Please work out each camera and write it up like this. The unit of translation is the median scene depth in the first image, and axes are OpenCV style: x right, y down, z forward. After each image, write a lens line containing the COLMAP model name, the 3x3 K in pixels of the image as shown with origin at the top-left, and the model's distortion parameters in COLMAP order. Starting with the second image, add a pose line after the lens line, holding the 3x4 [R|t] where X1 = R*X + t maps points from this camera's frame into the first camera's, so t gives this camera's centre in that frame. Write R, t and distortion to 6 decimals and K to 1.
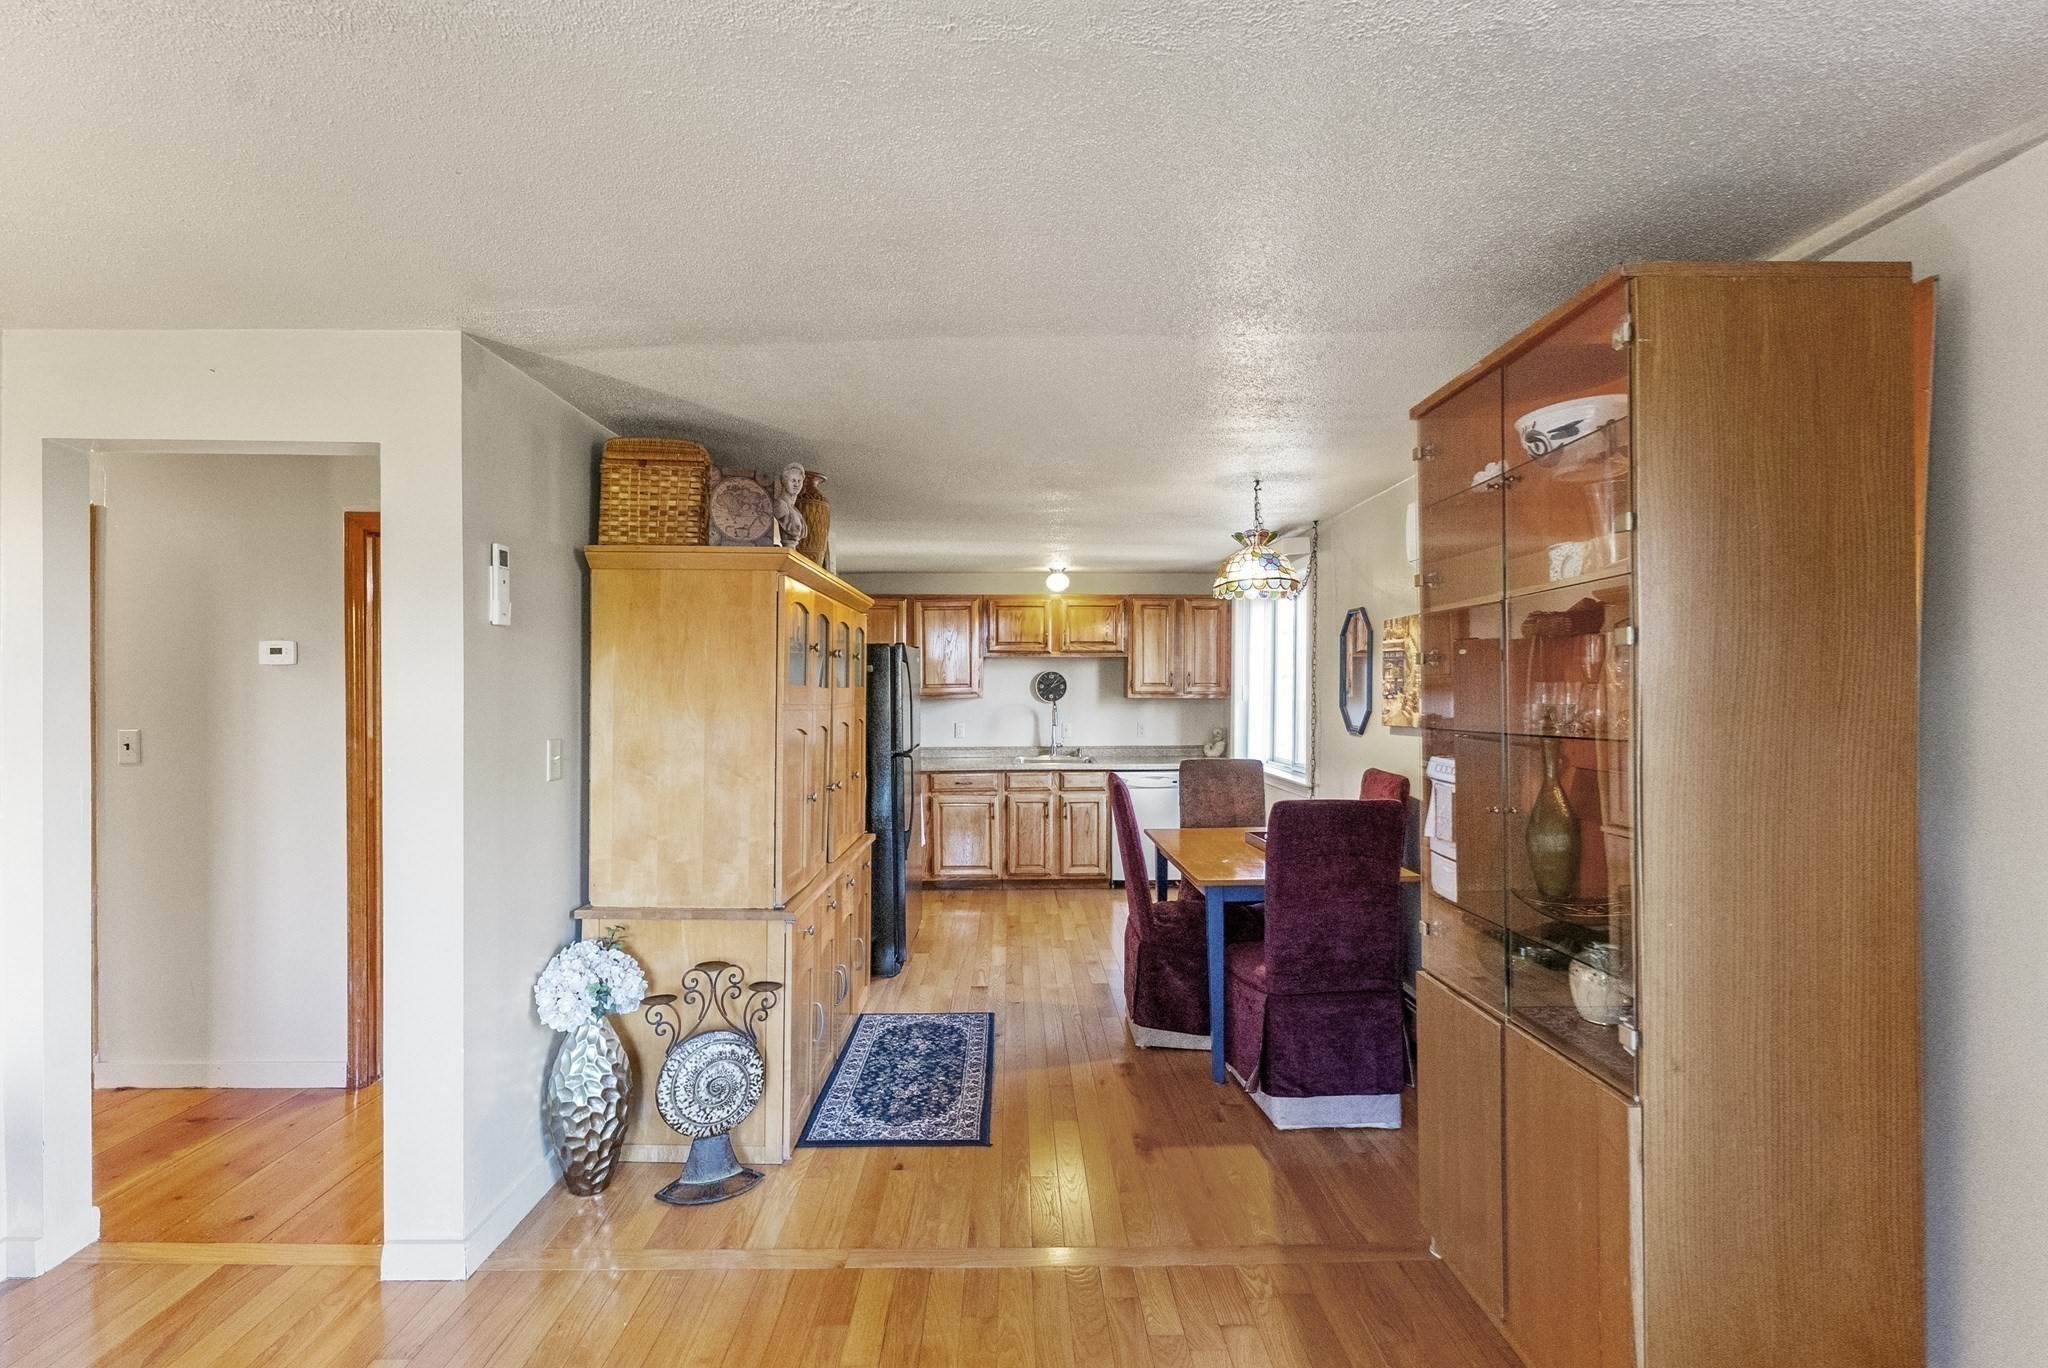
lens RADIAL K [[947.8, 0, 1024.0], [0, 947.8, 684.0], [0, 0, 1]] dist [0.000238, -0.000005]
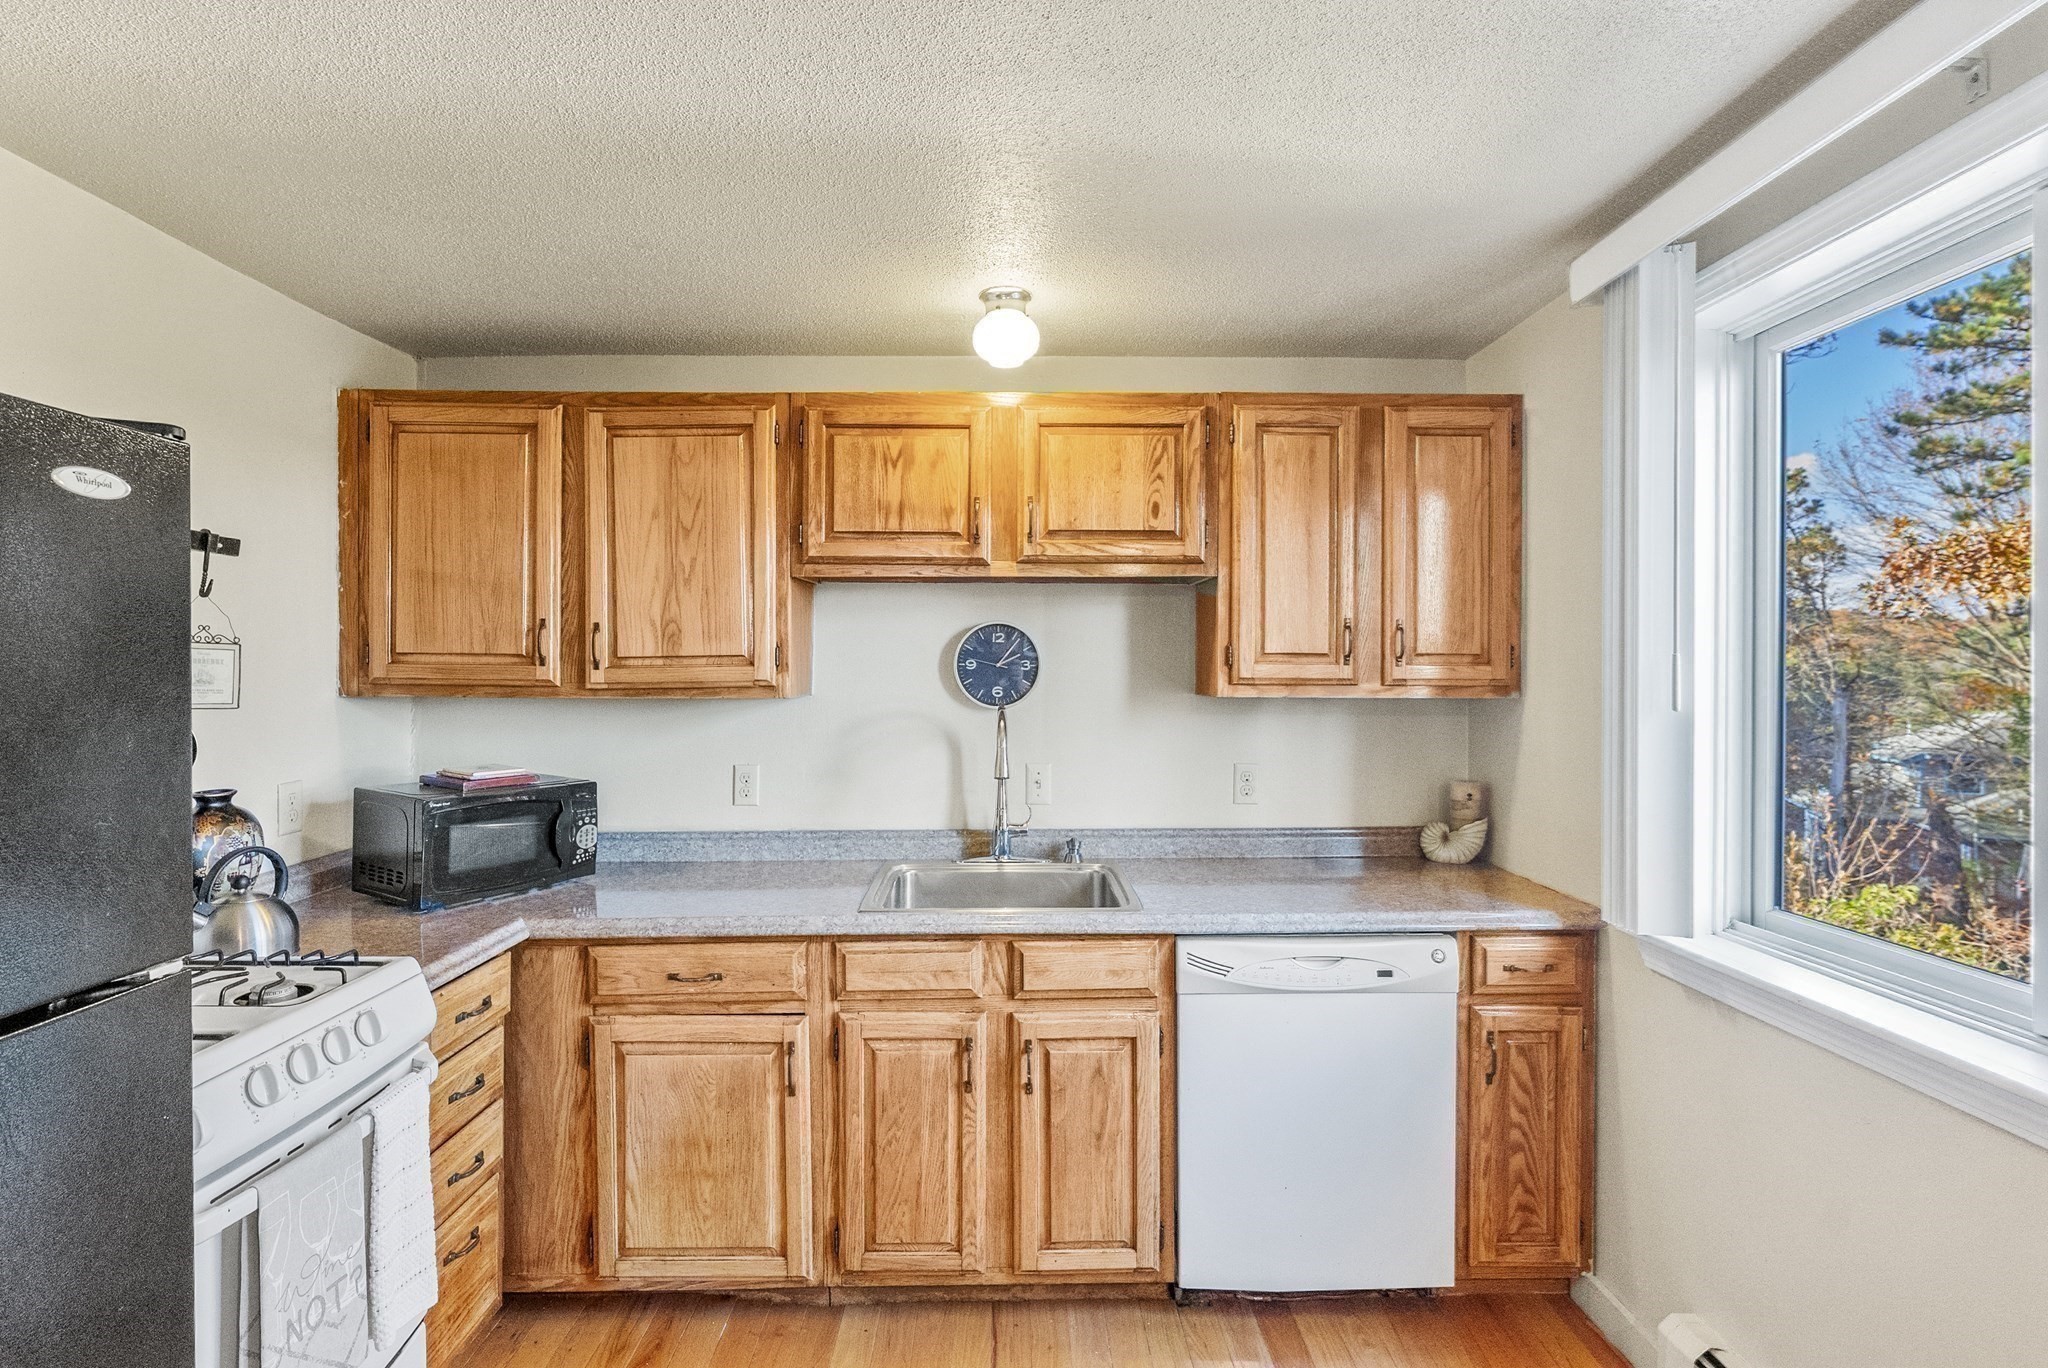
lens RADIAL K [[956.2, 0, 1024.0], [0, 956.2, 684.0], [0, 0, 1]] dist [-0.000915, -0.000056]
pose [[0.999999, 0.000232, 0.001032, 0.040783], [-0.000243, 0.999946, 0.010359, 0.006480], [-0.001029, -0.010359, 0.999946, 0.666988]]
